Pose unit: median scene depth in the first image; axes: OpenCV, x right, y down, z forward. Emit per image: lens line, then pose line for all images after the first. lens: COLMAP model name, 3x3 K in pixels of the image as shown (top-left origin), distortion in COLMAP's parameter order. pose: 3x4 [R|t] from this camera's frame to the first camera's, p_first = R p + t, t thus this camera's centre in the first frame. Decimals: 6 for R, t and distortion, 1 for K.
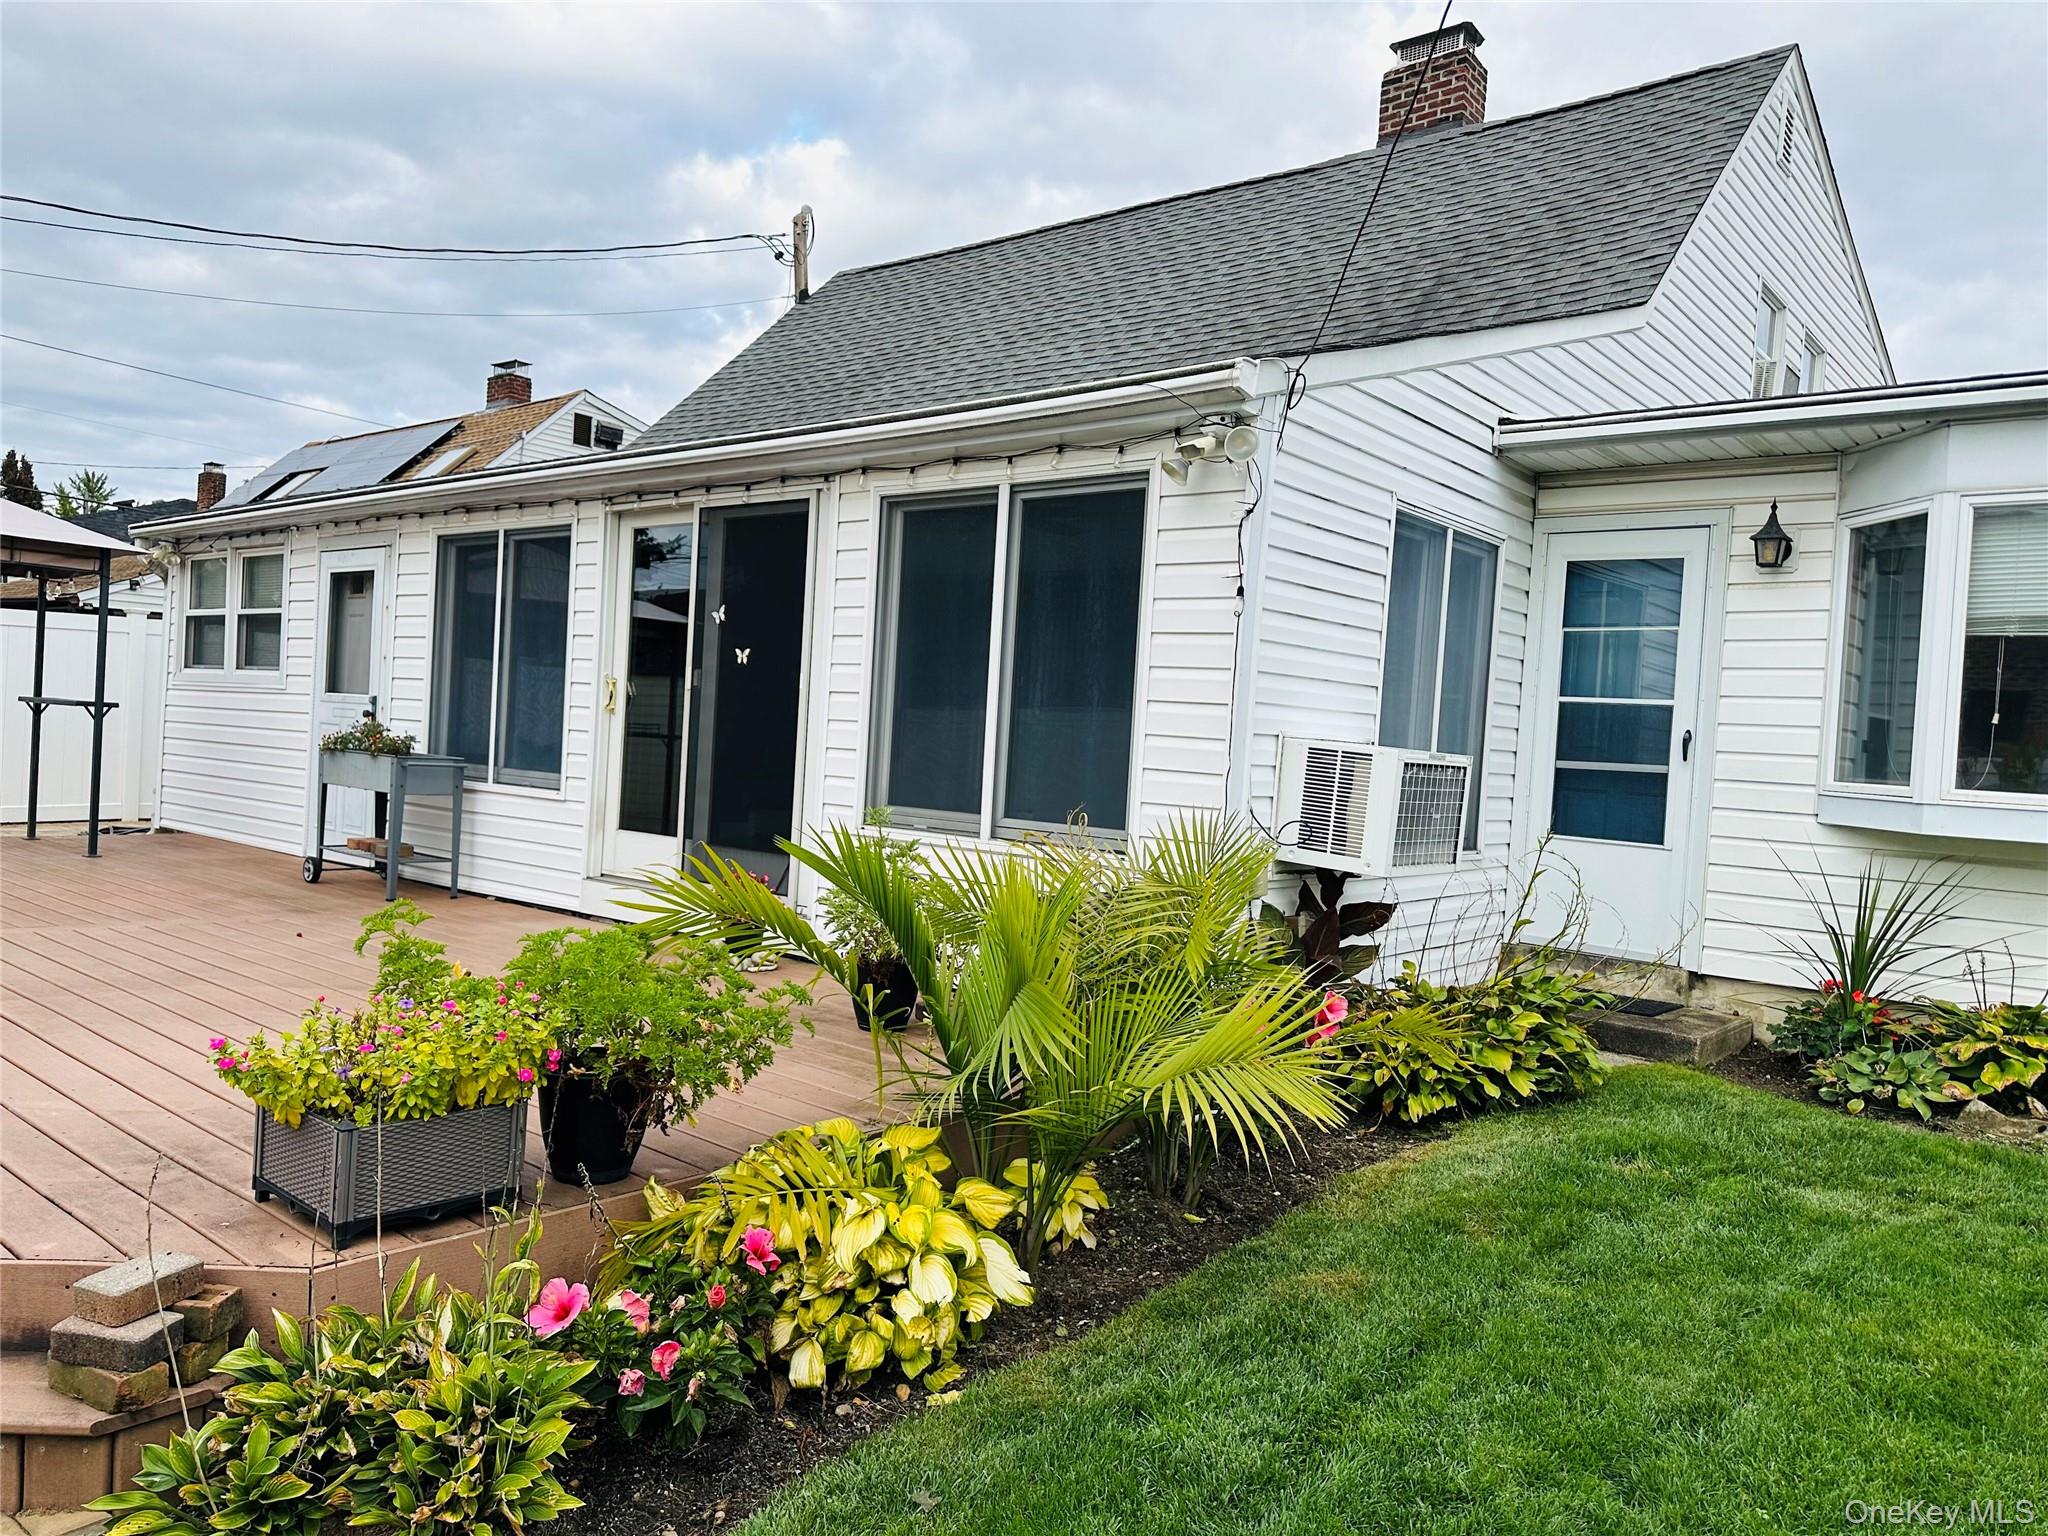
lens RADIAL K [[1403.6, 0, 1105.5], [0, 1403.6, 775.6], [0, 0, 1]] dist [0.100582, -0.113291]
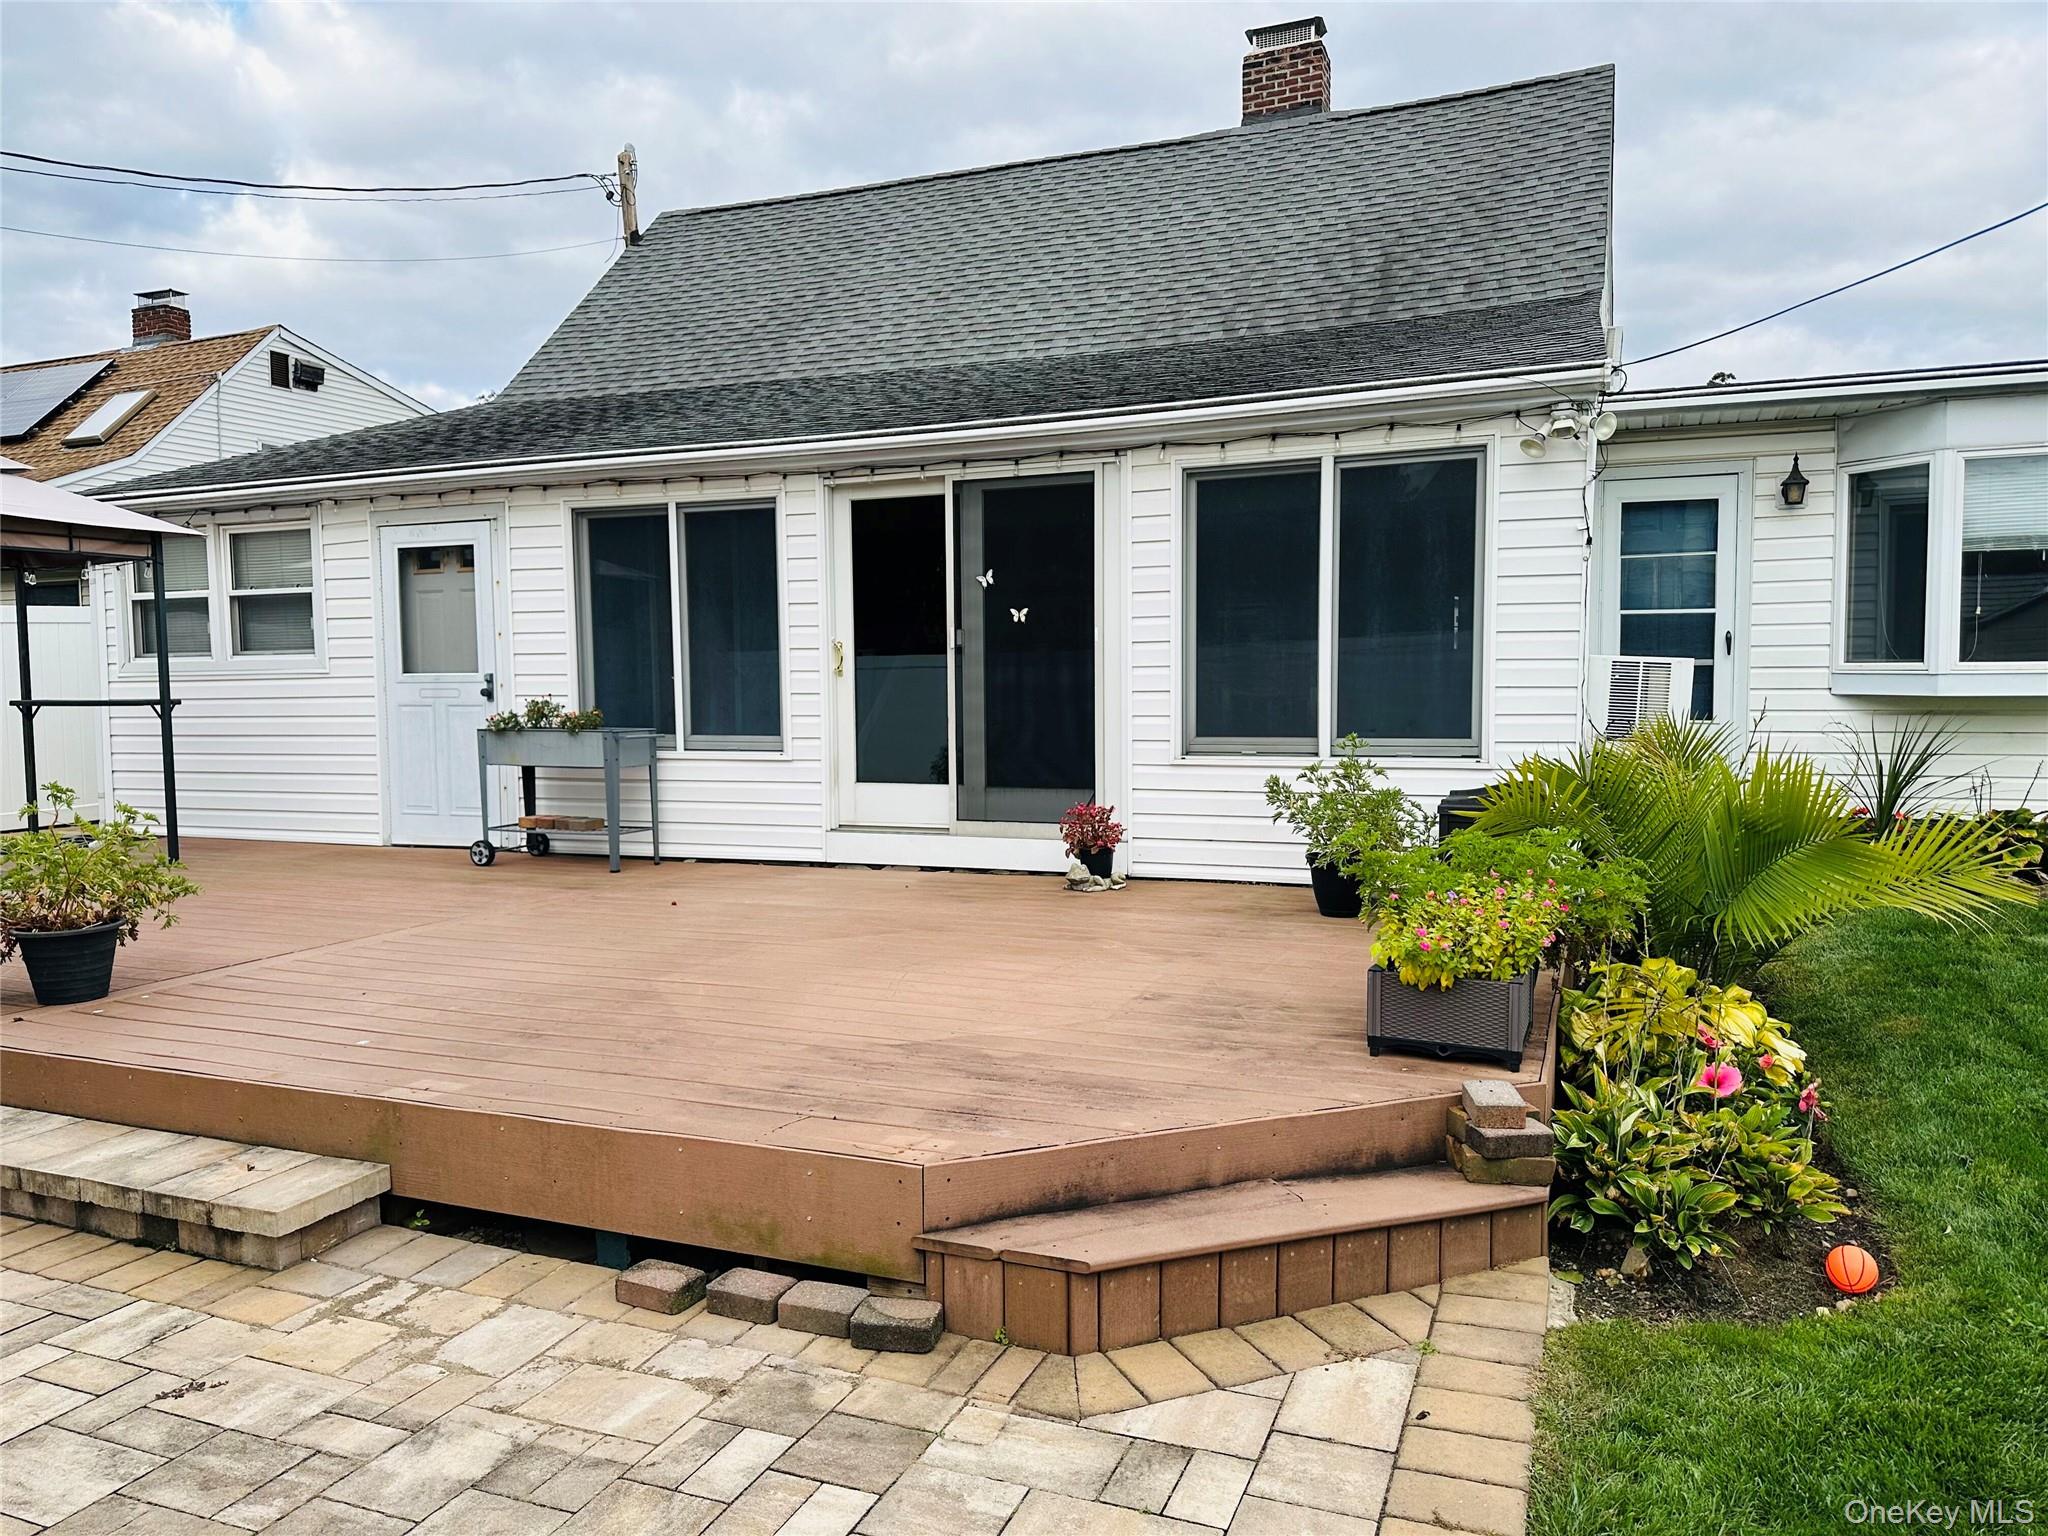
lens RADIAL K [[1381.6, 0, 1036.2], [0, 1381.6, 790.6], [0, 0, 1]] dist [0.060197, -0.047462]
pose [[0.952877, -0.090868, 0.289428, -0.506388], [0.070894, 0.994368, 0.078786, -0.028511], [-0.294957, -0.054555, 0.953952, -0.042183]]
